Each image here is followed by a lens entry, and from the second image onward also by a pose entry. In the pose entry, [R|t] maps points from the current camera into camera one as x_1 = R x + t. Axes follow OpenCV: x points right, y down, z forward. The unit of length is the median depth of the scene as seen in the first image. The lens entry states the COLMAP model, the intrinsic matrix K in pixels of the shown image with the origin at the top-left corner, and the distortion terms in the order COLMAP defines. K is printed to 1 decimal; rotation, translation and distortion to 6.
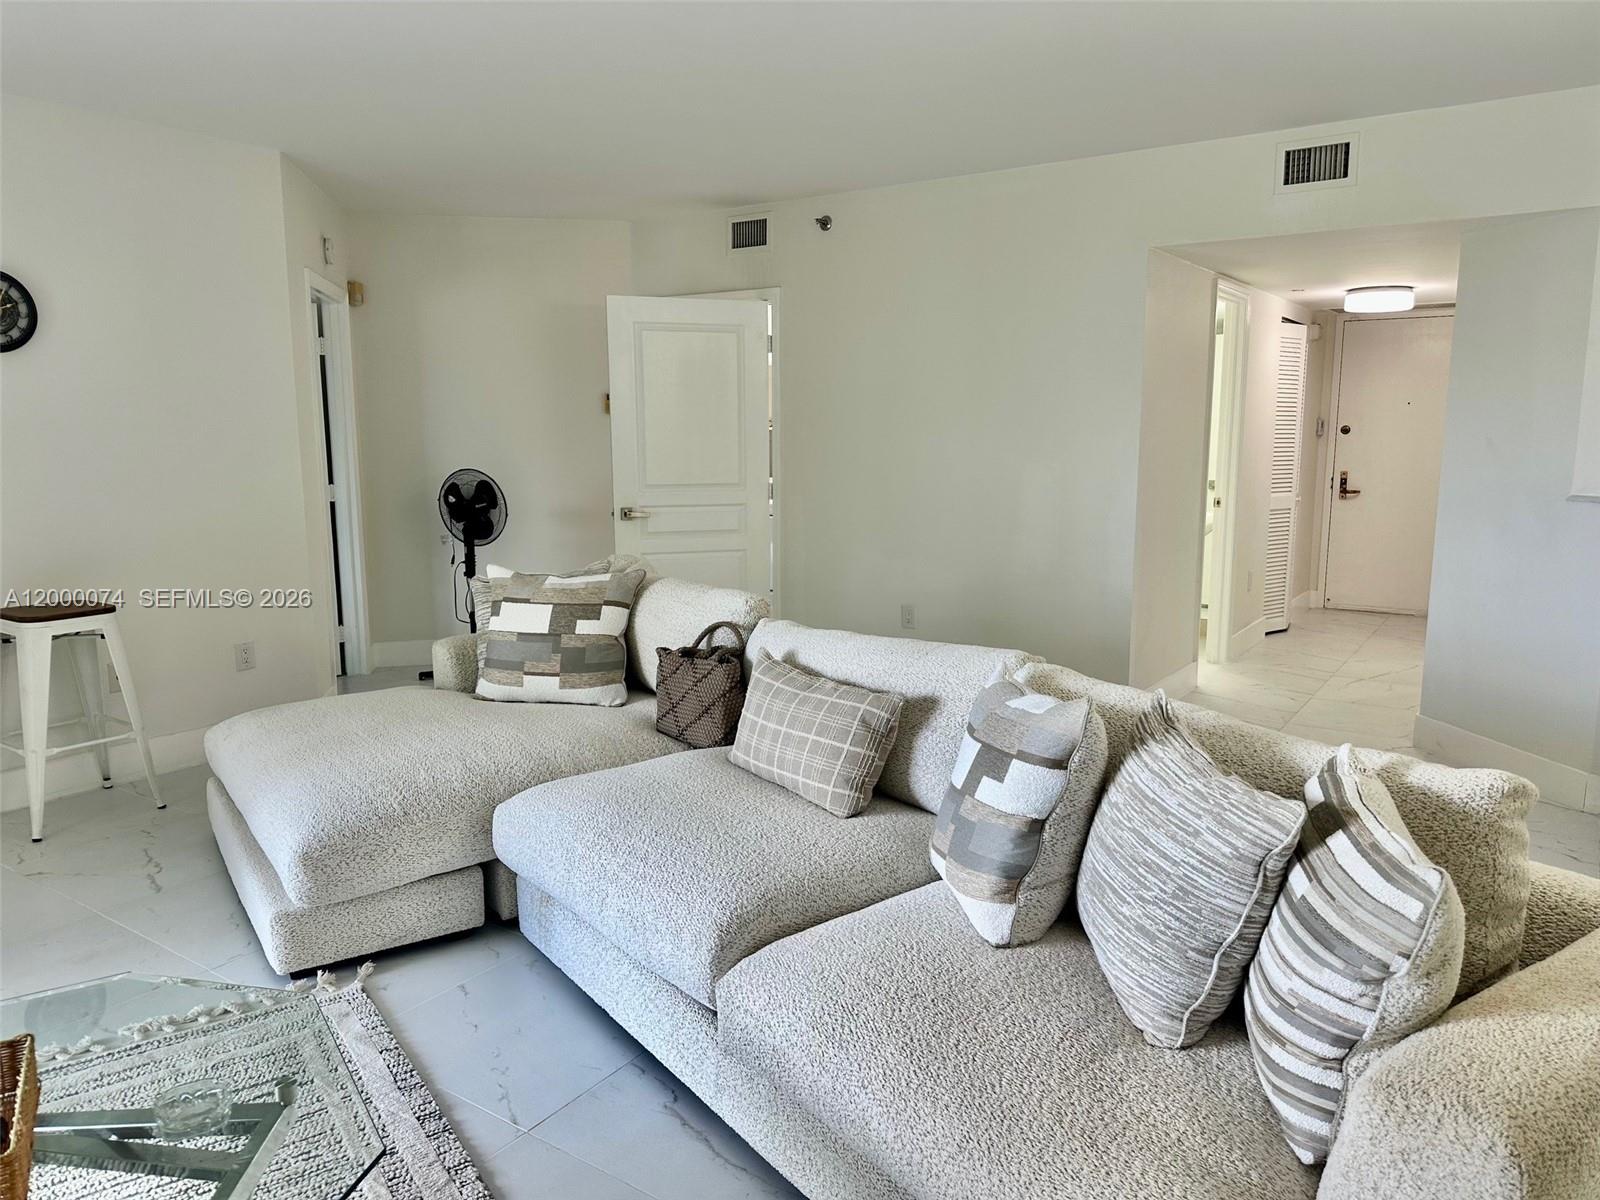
lens RADIAL K [[1126.1, 0, 800.0], [0, 1126.1, 598.6], [0, 0, 1]] dist [0.037357, -0.006206]
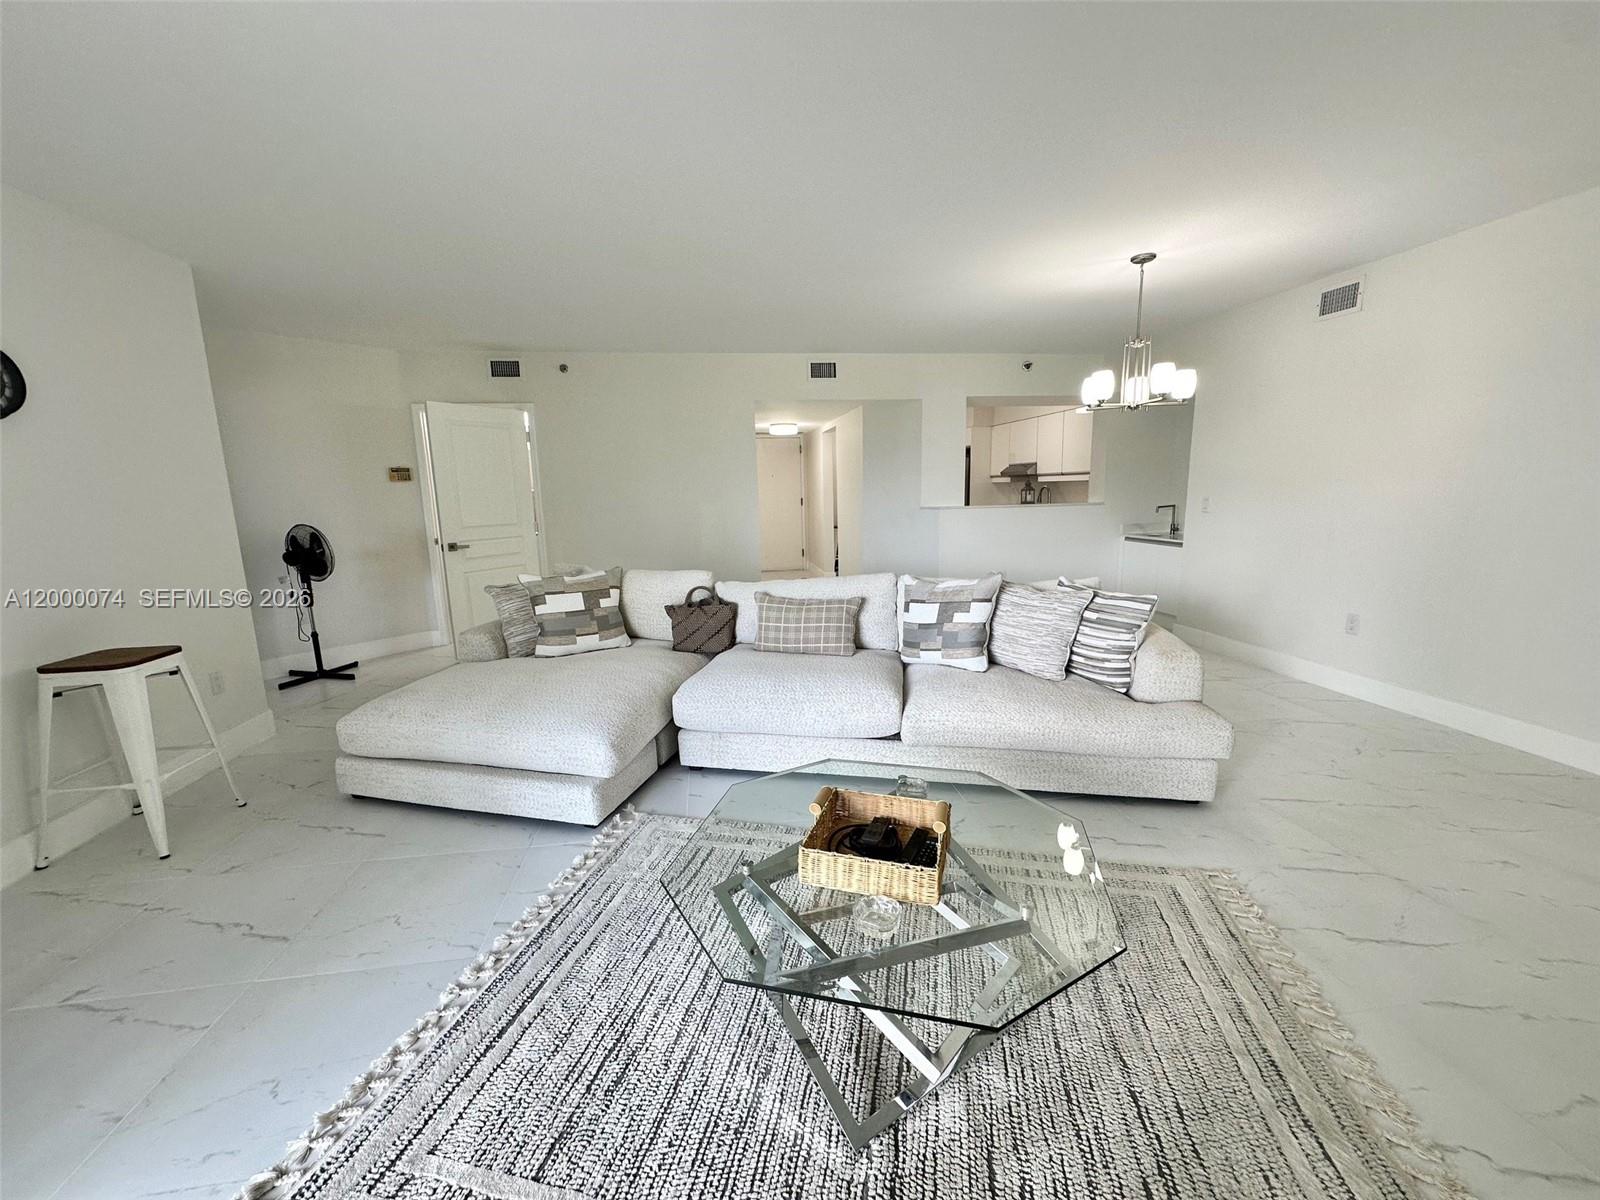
lens RADIAL K [[636.4, 0, 800.2], [0, 636.4, 592.8], [0, 0, 1]] dist [-0.006467, 0.000400]
pose [[0.724994, -0.125099, 0.677299, -0.607078], [0.123631, 0.991032, 0.050710, -0.001189], [-0.677568, 0.046971, 0.733958, 0.109857]]
